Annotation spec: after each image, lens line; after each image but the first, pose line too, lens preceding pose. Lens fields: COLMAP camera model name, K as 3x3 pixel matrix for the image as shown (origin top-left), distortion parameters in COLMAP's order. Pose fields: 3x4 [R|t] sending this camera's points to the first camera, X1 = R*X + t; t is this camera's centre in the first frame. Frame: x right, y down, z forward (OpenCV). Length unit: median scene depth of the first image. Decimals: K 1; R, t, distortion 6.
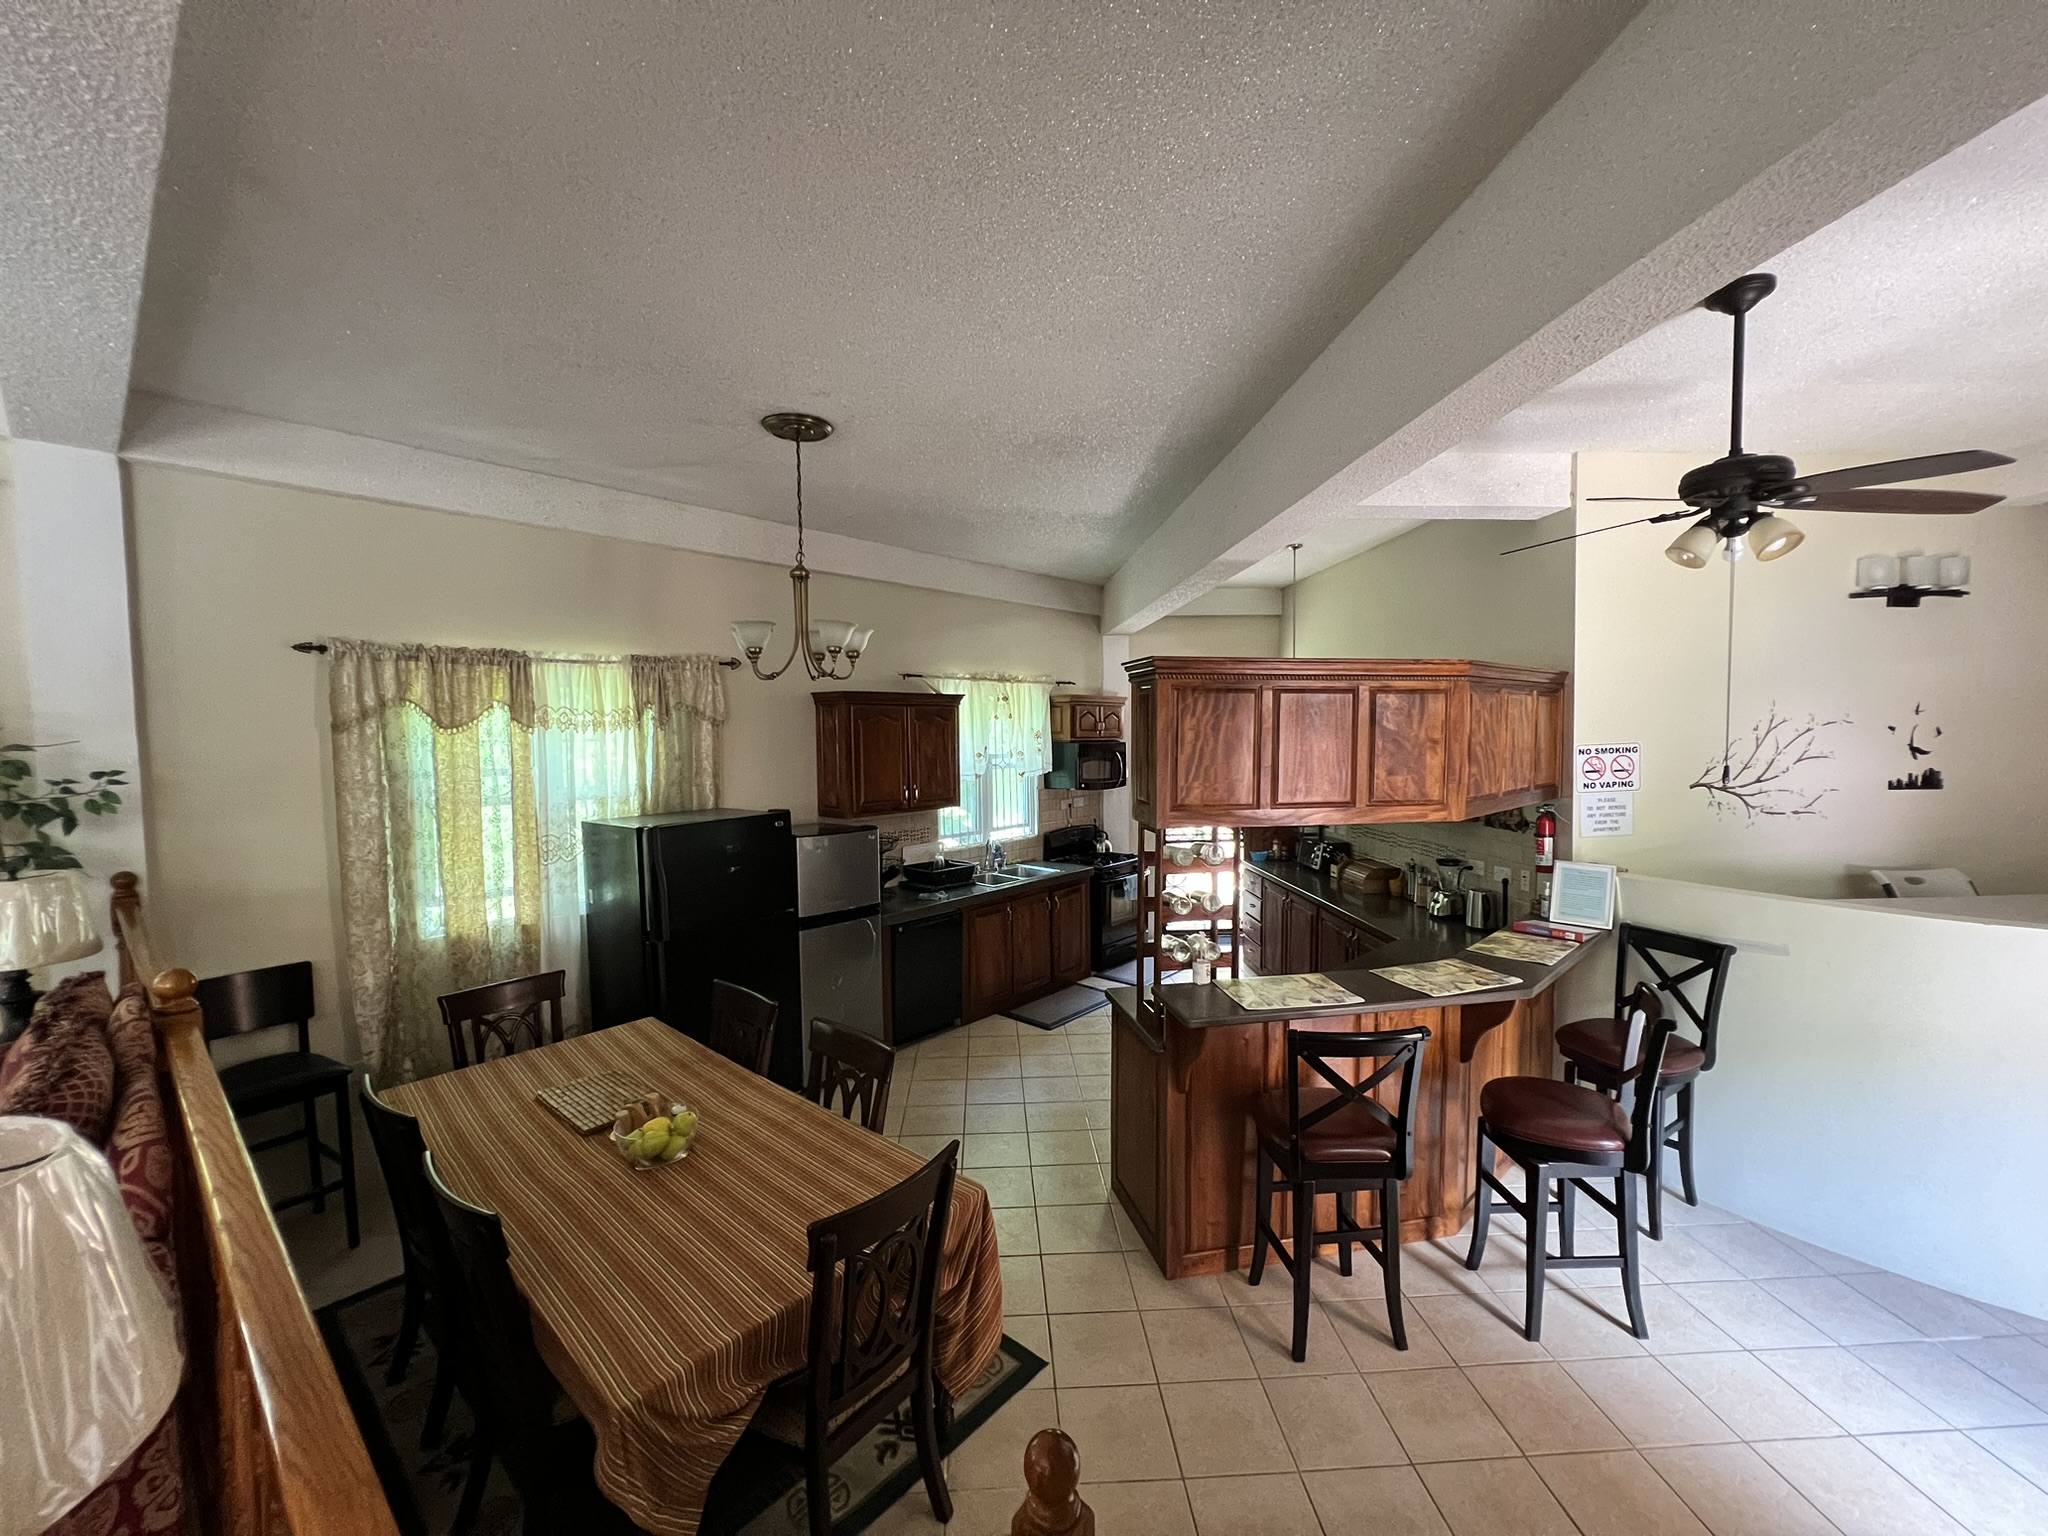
lens RADIAL K [[827.0, 0, 1024.6], [0, 827.0, 772.8], [0, 0, 1]] dist [0.000583, 0.000430]
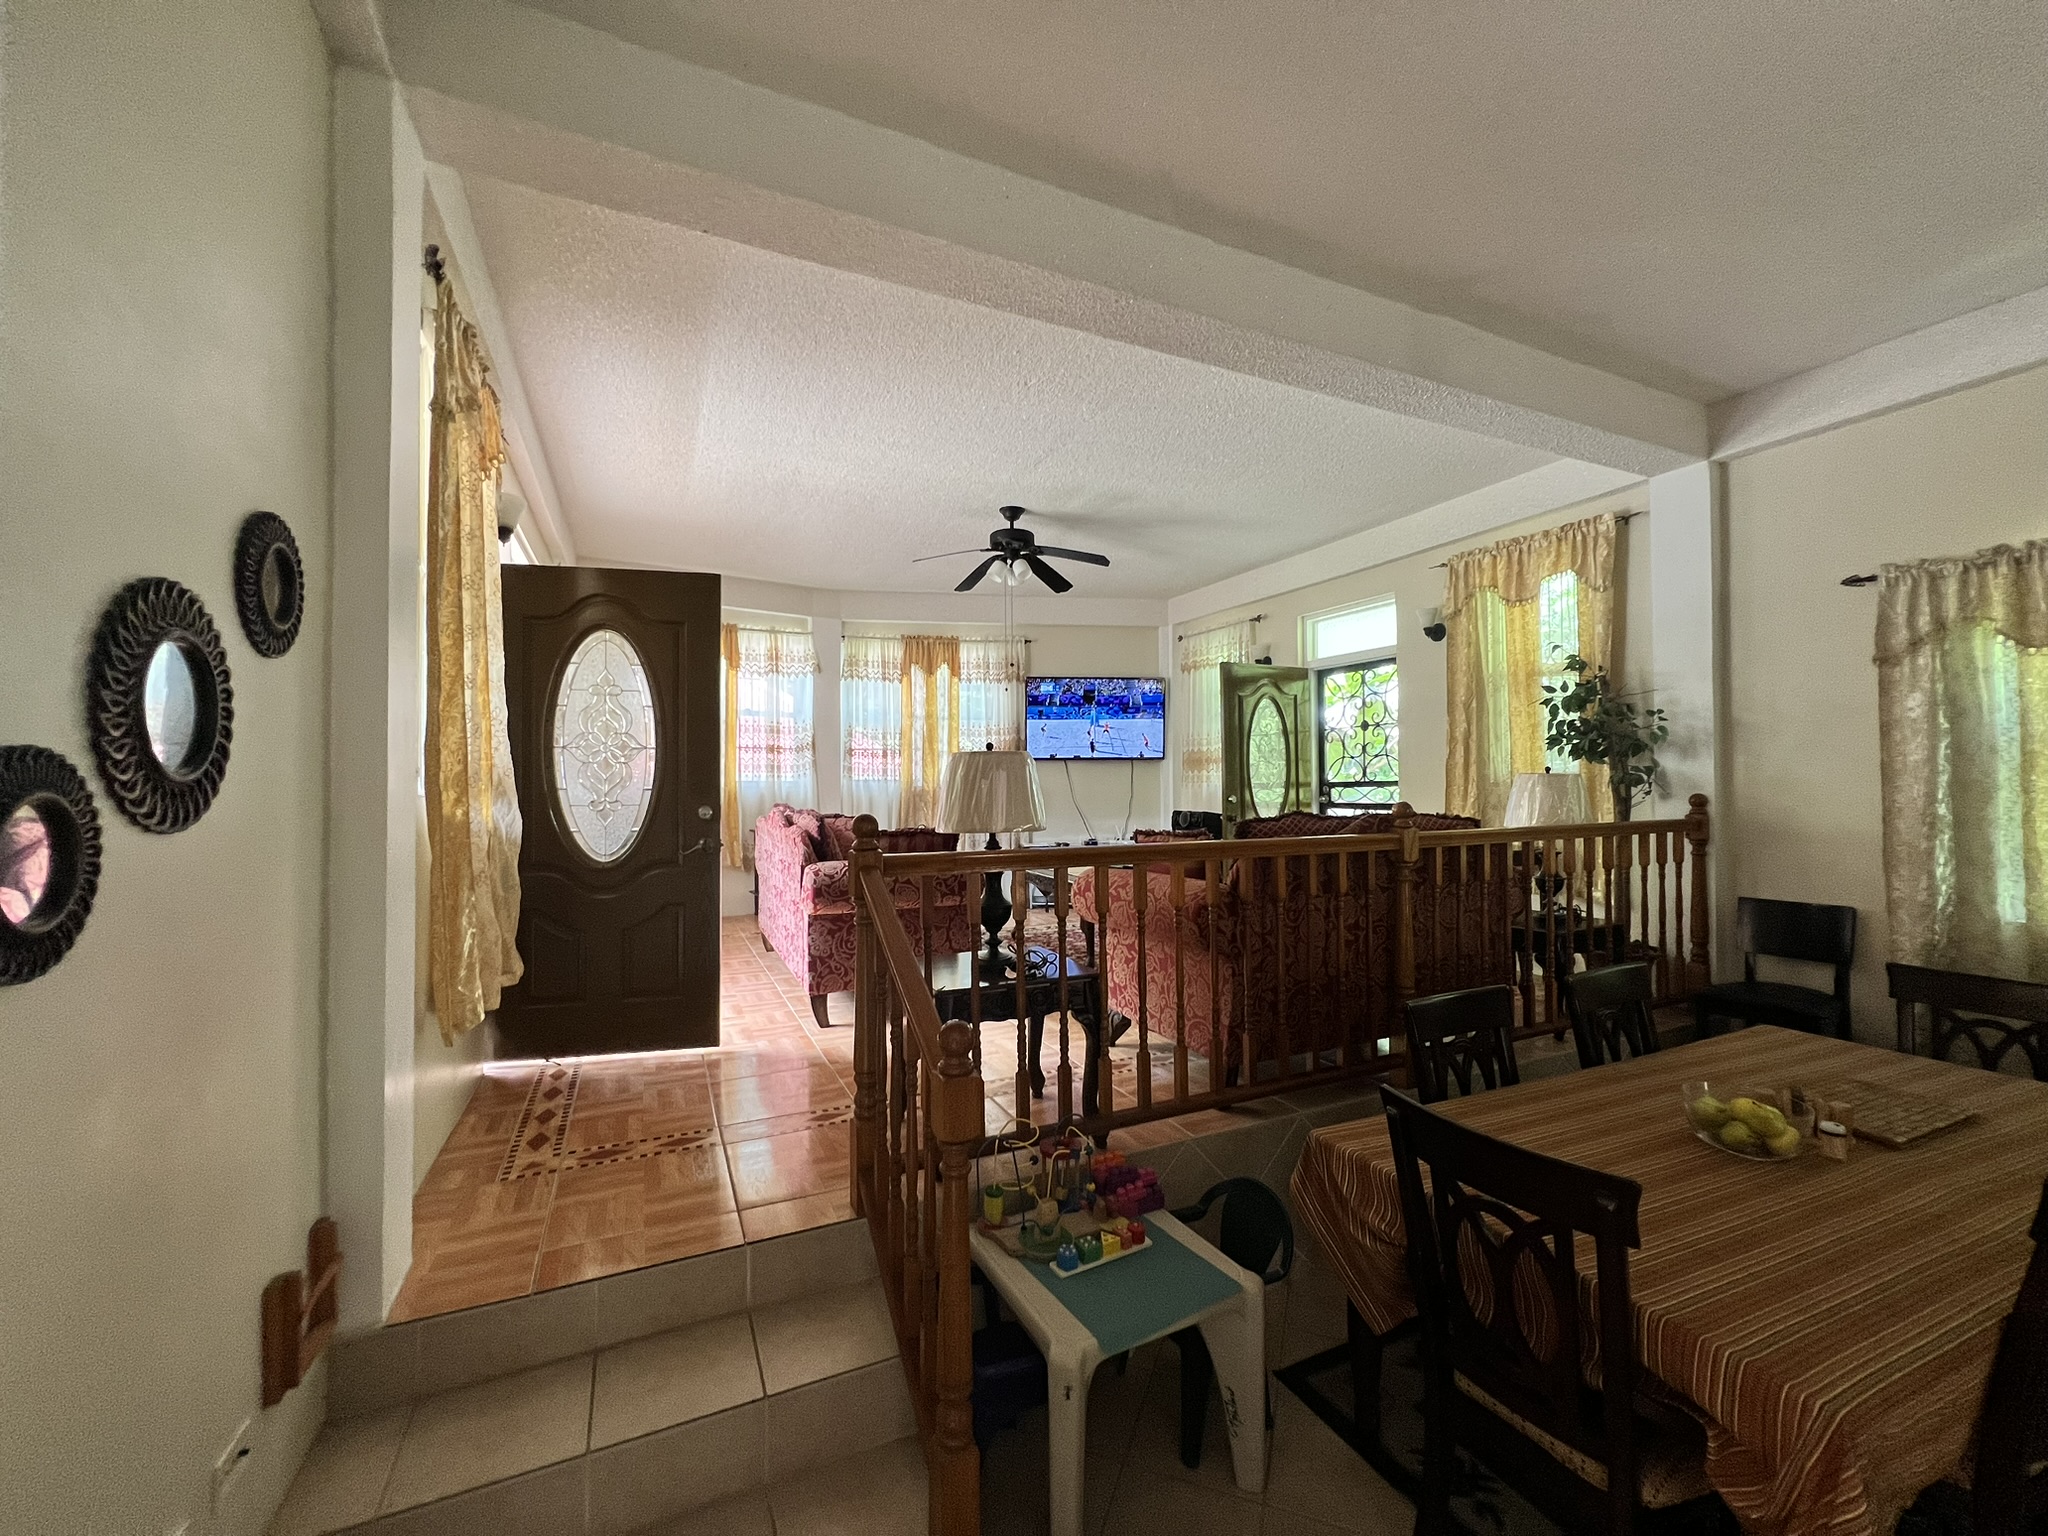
lens RADIAL K [[827.0, 0, 1014.5], [0, 827.0, 773.4], [0, 0, 1]] dist [0.000583, 0.000430]
pose [[-0.426726, 0.007904, -0.904346, 0.351434], [-0.037430, 0.998951, 0.026392, 0.069145], [0.903606, 0.045112, -0.425983, 0.429979]]
